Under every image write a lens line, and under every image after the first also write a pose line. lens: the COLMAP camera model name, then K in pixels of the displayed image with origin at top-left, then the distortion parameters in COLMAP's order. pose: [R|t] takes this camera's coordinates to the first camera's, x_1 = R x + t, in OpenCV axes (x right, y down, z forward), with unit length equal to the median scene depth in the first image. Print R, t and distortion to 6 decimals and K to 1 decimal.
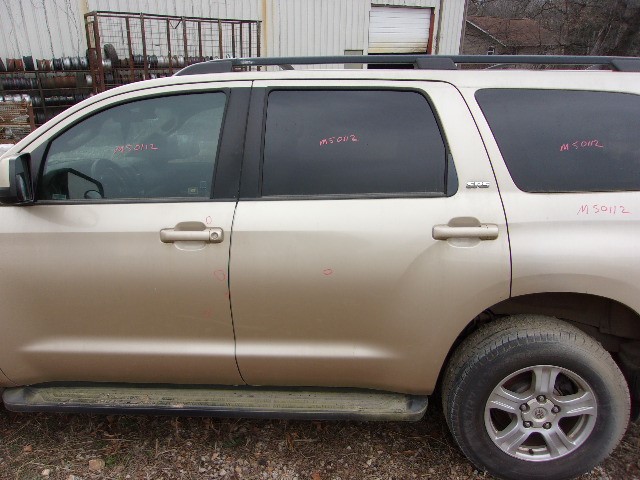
lens RADIAL K [[503.4, 0, 320.0], [0, 503.4, 240.0], [0, 0, 1]] dist [-0.004668, 0.014216]
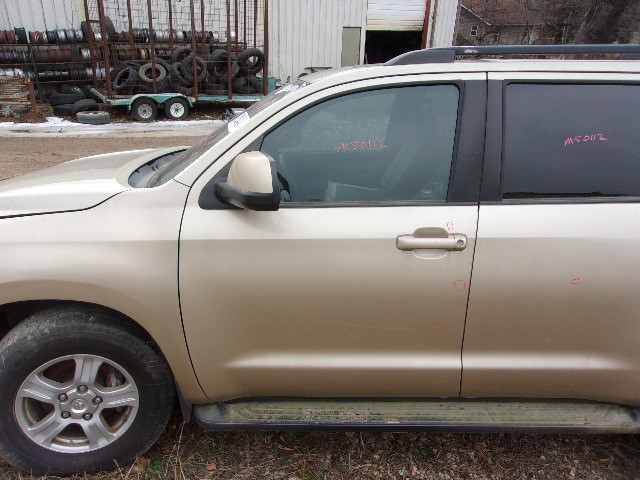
lens RADIAL K [[503.4, 0, 320.0], [0, 503.4, 240.0], [0, 0, 1]] dist [-0.004668, 0.014216]
pose [[0.998682, -0.002837, 0.051250, -0.473605], [0.000672, 0.999109, 0.042207, -0.049400], [-0.051324, -0.042117, 0.997794, 0.086930]]
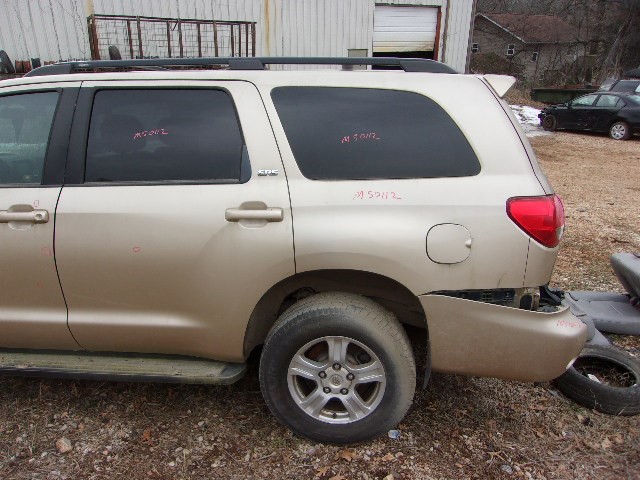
lens RADIAL K [[503.4, 0, 320.0], [0, 503.4, 240.0], [0, 0, 1]] dist [-0.004668, 0.014216]
pose [[0.998724, 0.008829, -0.049719, 0.451172], [-0.008753, 0.999960, 0.001744, 0.034373], [0.049732, -0.001306, 0.998762, -0.106617]]
